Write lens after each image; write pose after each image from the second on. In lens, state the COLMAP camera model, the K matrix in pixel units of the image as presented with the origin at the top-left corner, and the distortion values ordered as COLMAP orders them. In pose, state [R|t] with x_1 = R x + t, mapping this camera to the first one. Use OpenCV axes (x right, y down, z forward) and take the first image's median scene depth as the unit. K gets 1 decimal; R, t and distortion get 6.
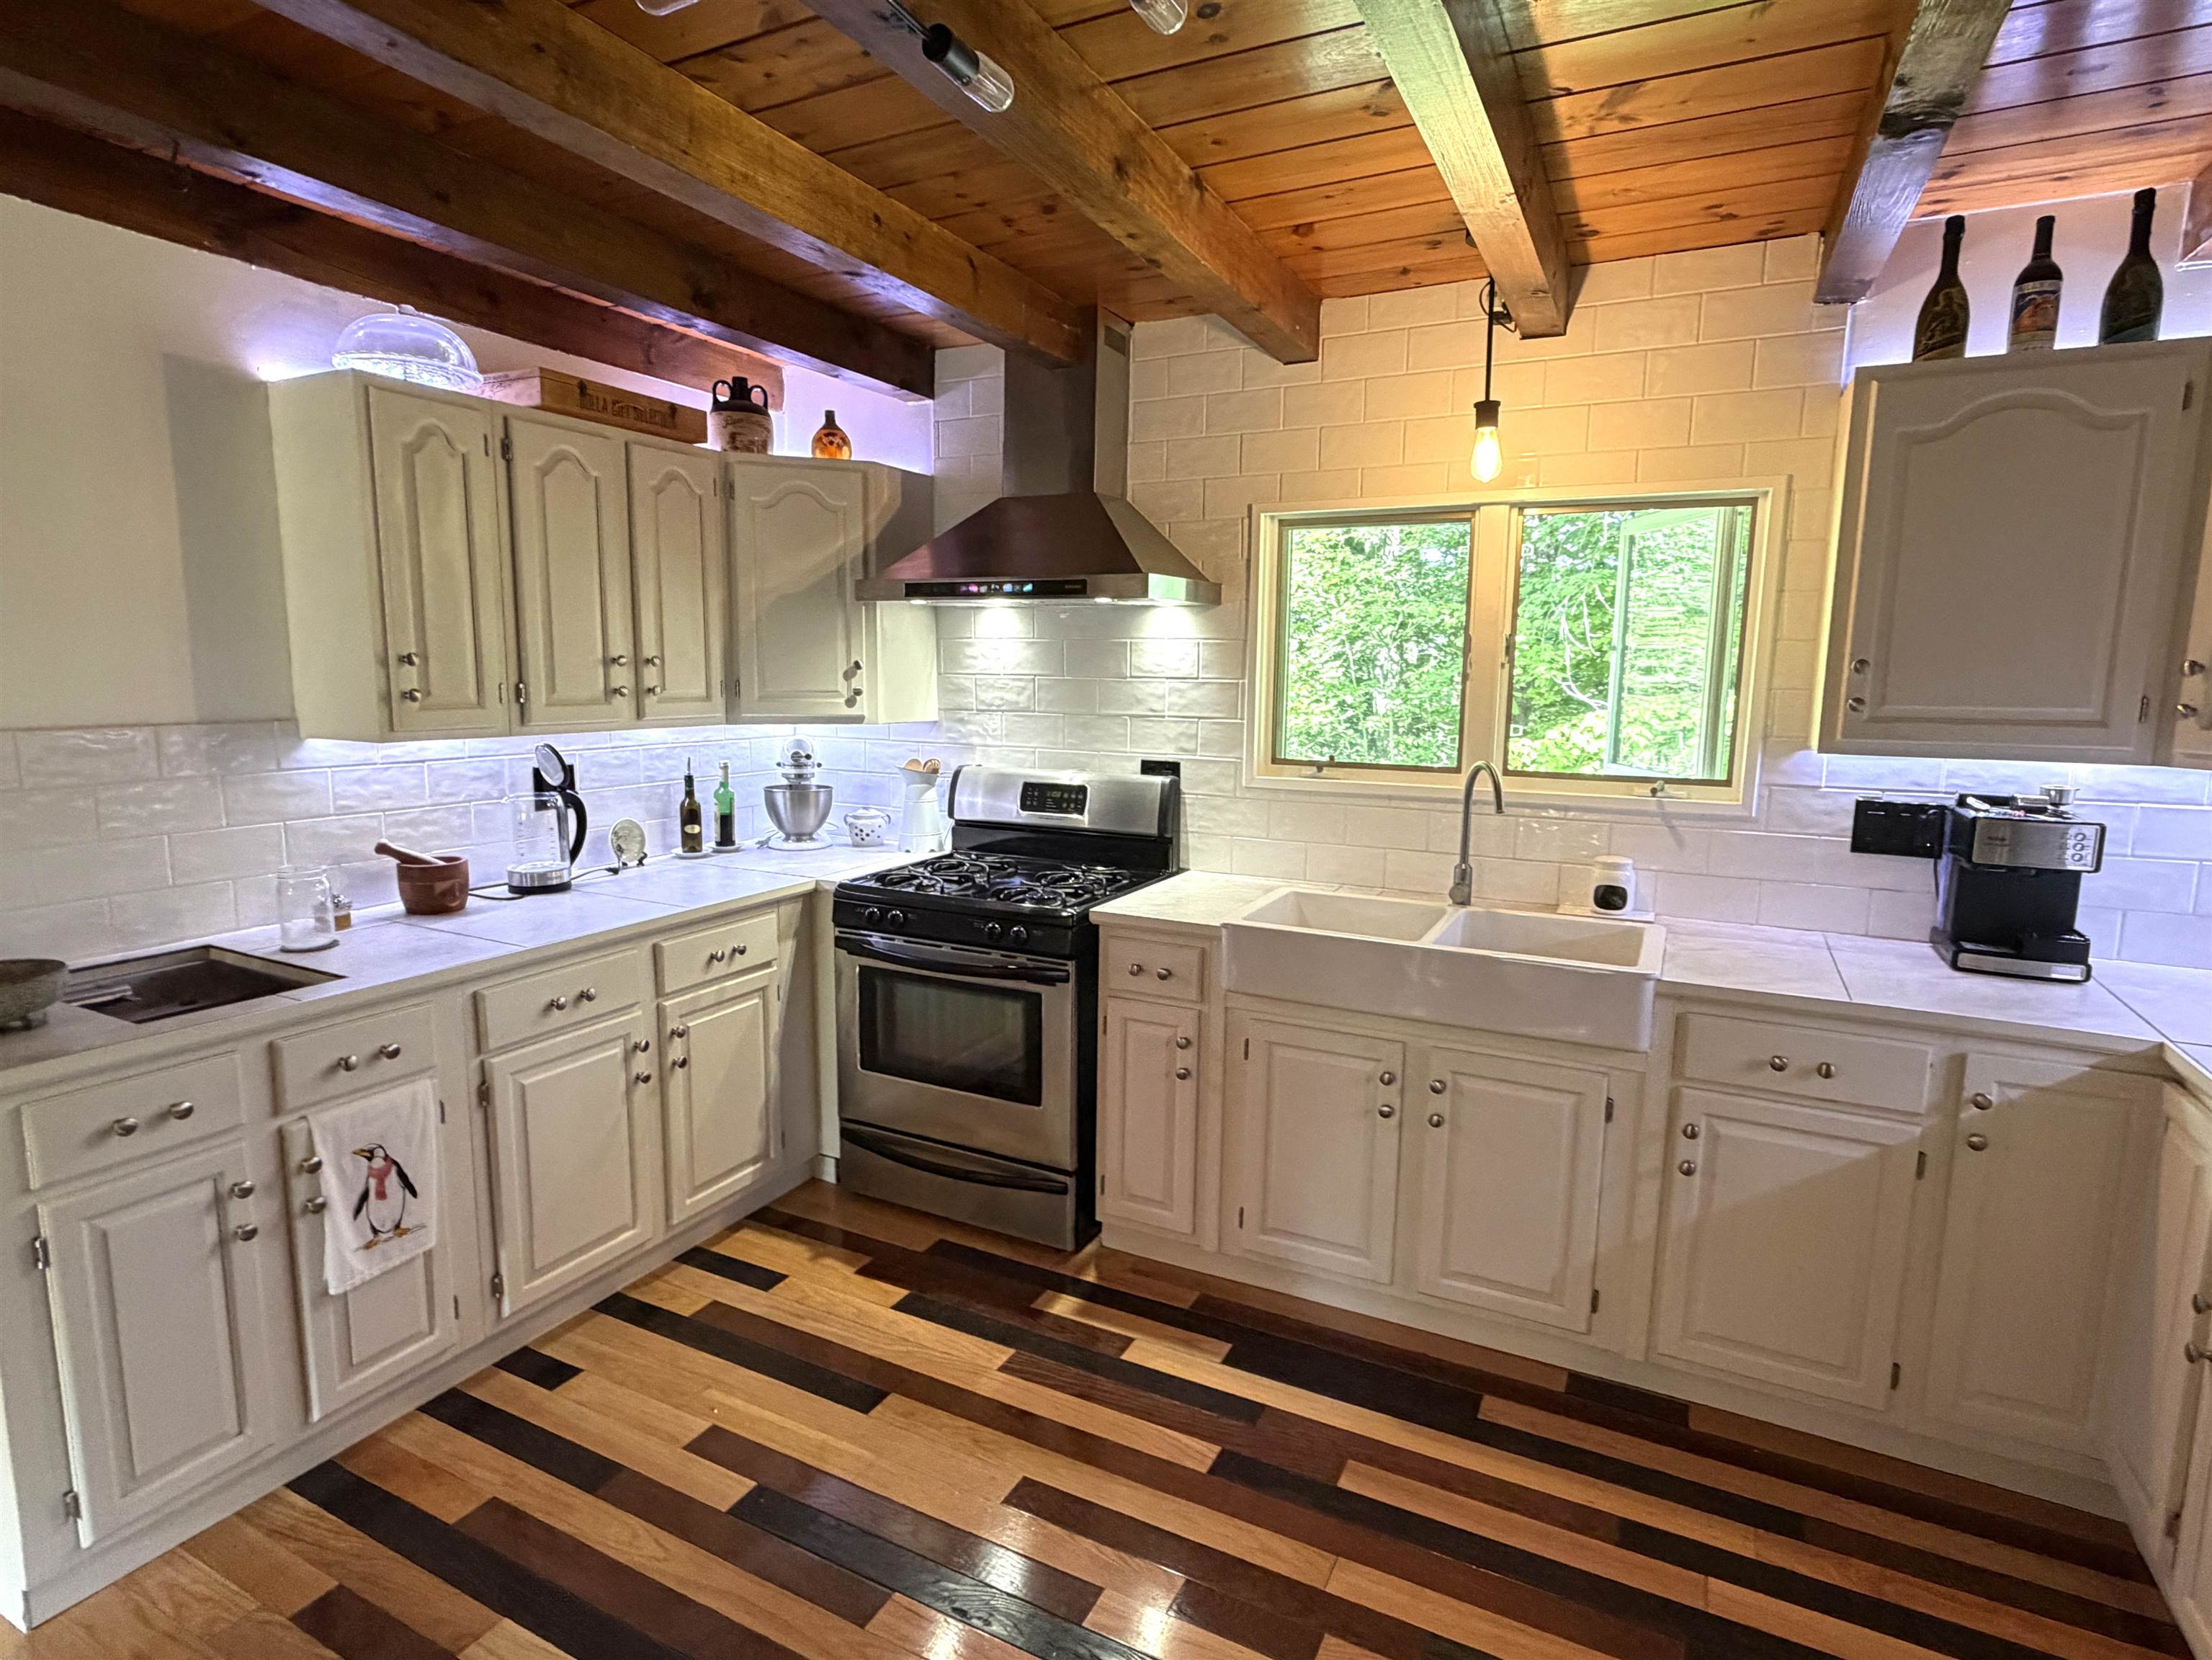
lens RADIAL K [[1145.2, 0, 1096.4], [0, 1145.2, 831.0], [0, 0, 1]] dist [0.001291, -0.000665]
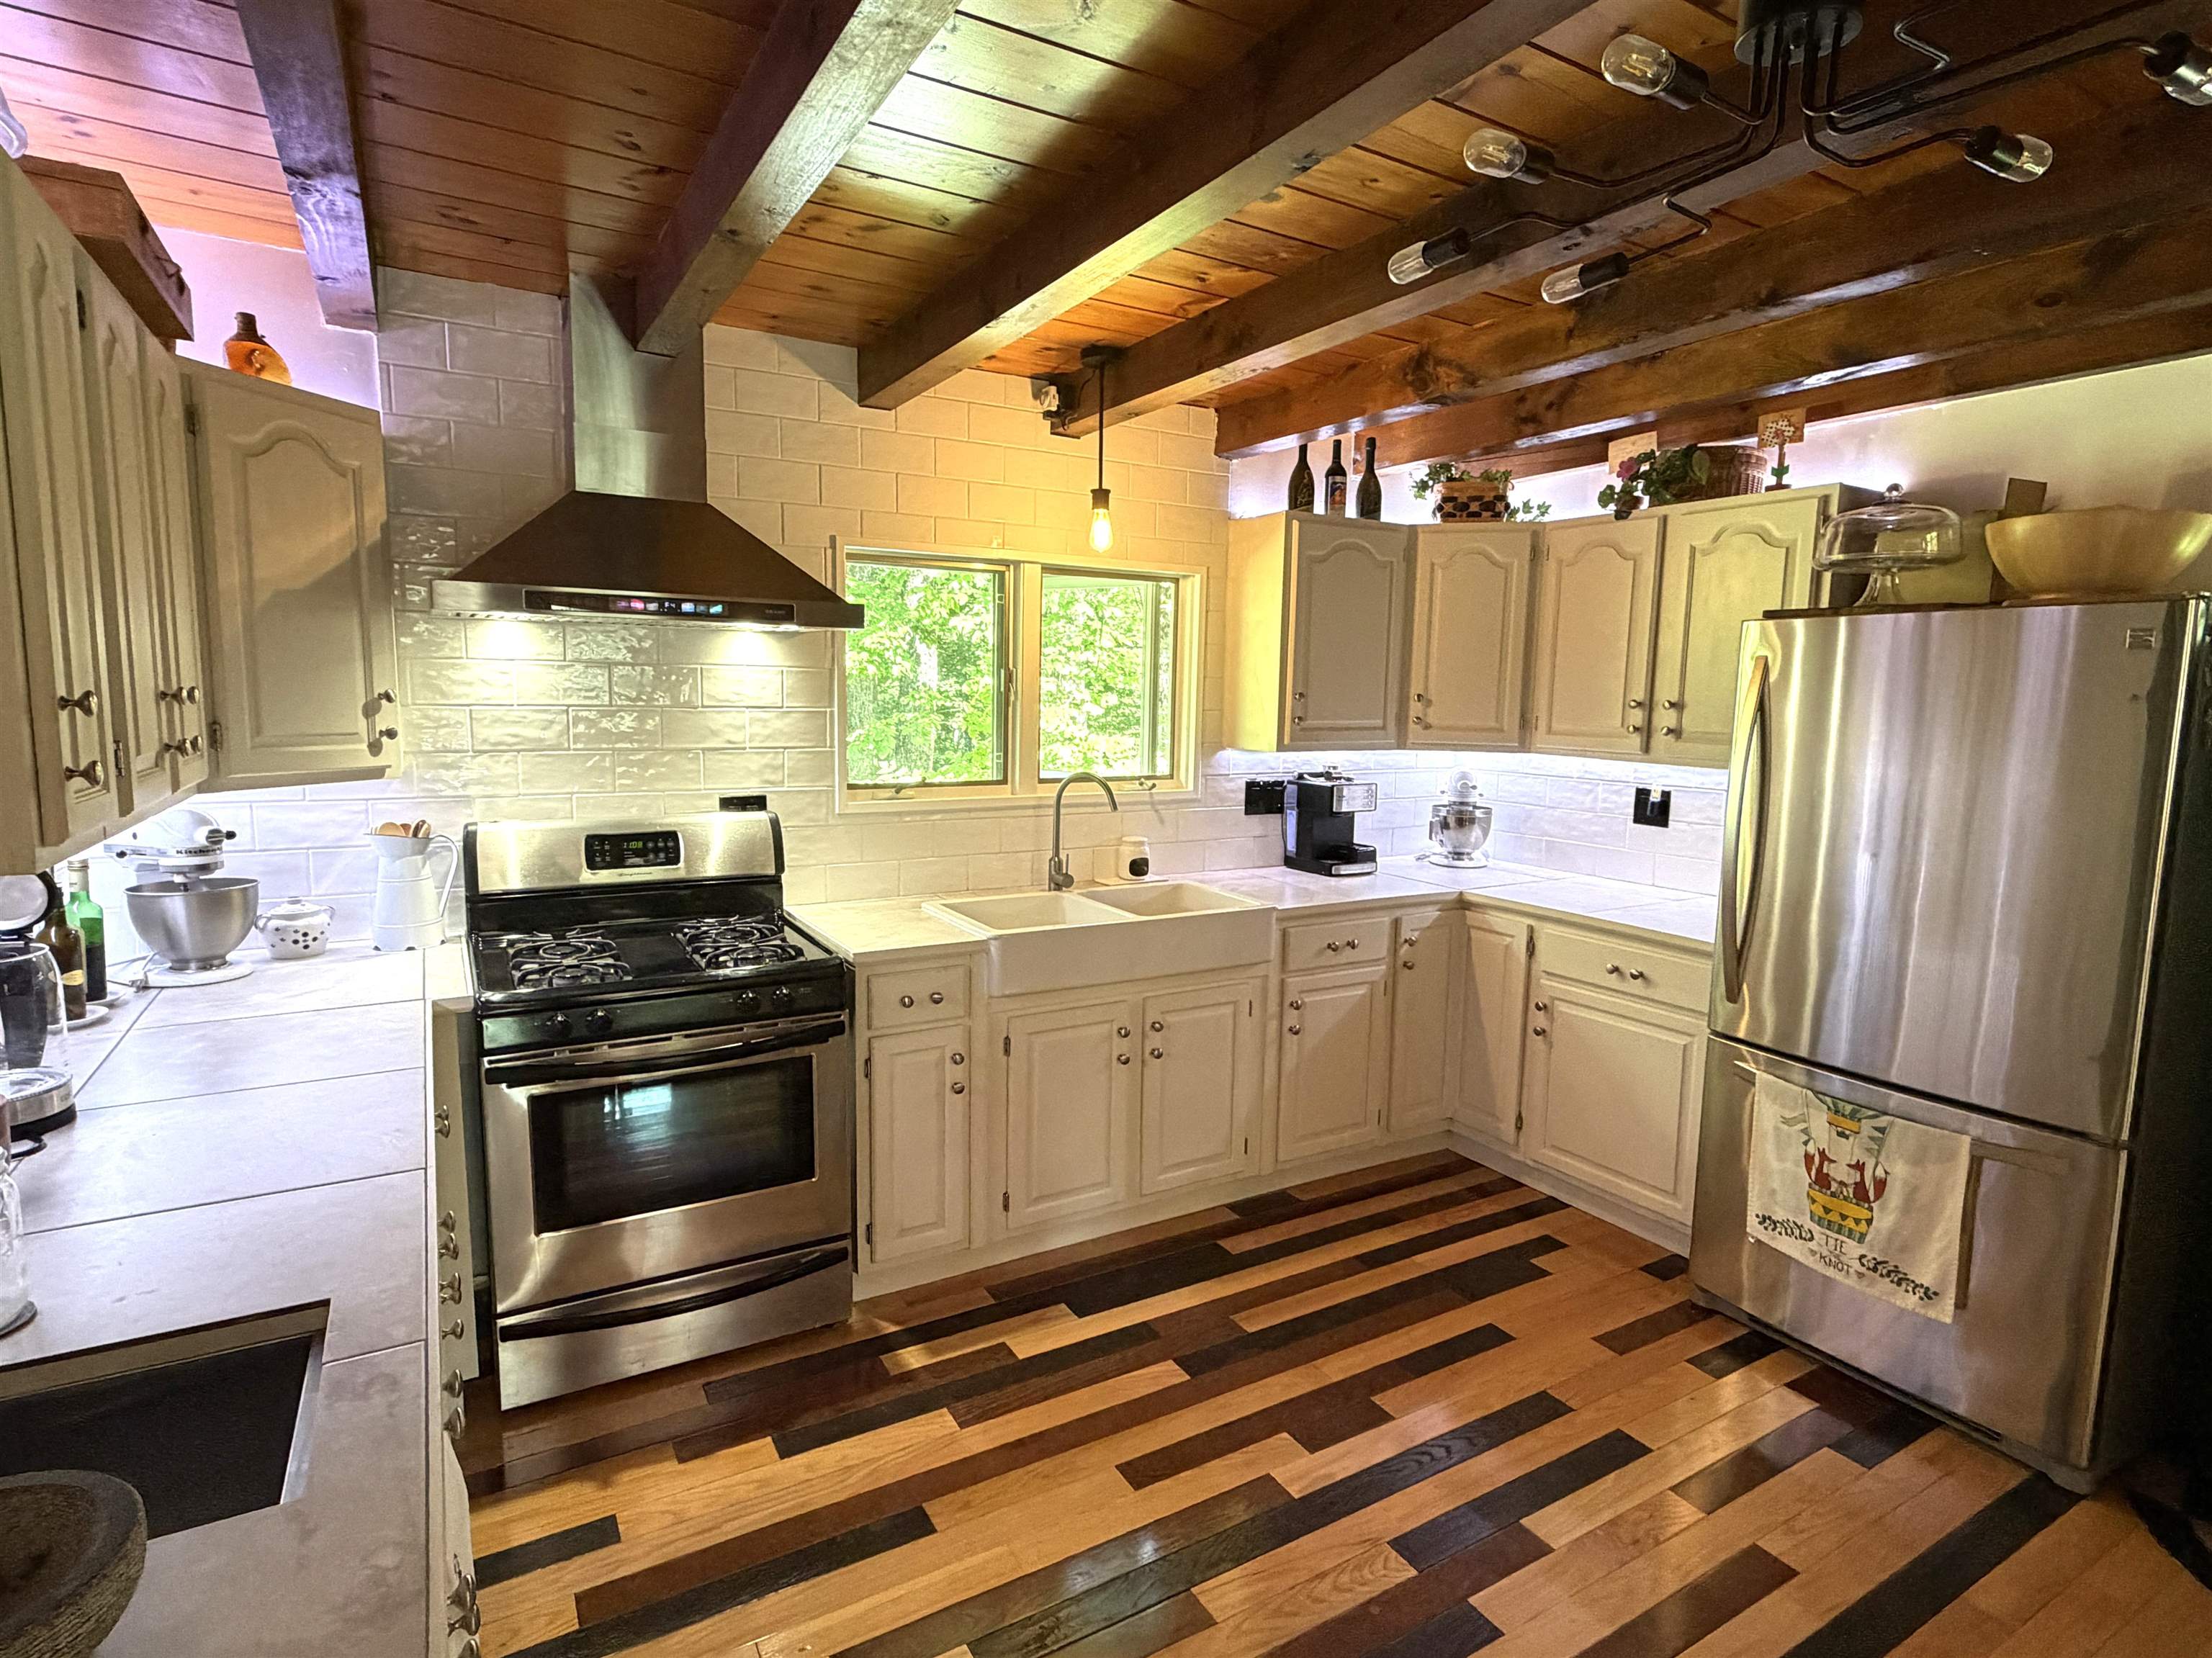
lens RADIAL K [[1144.9, 0, 1093.1], [0, 1144.9, 827.9], [0, 0, 1]] dist [0.001291, -0.000665]
pose [[0.540585, -0.104459, 0.834779, -0.671965], [0.111222, 0.992426, 0.052161, -0.061368], [-0.833905, 0.064648, 0.548108, 0.296256]]
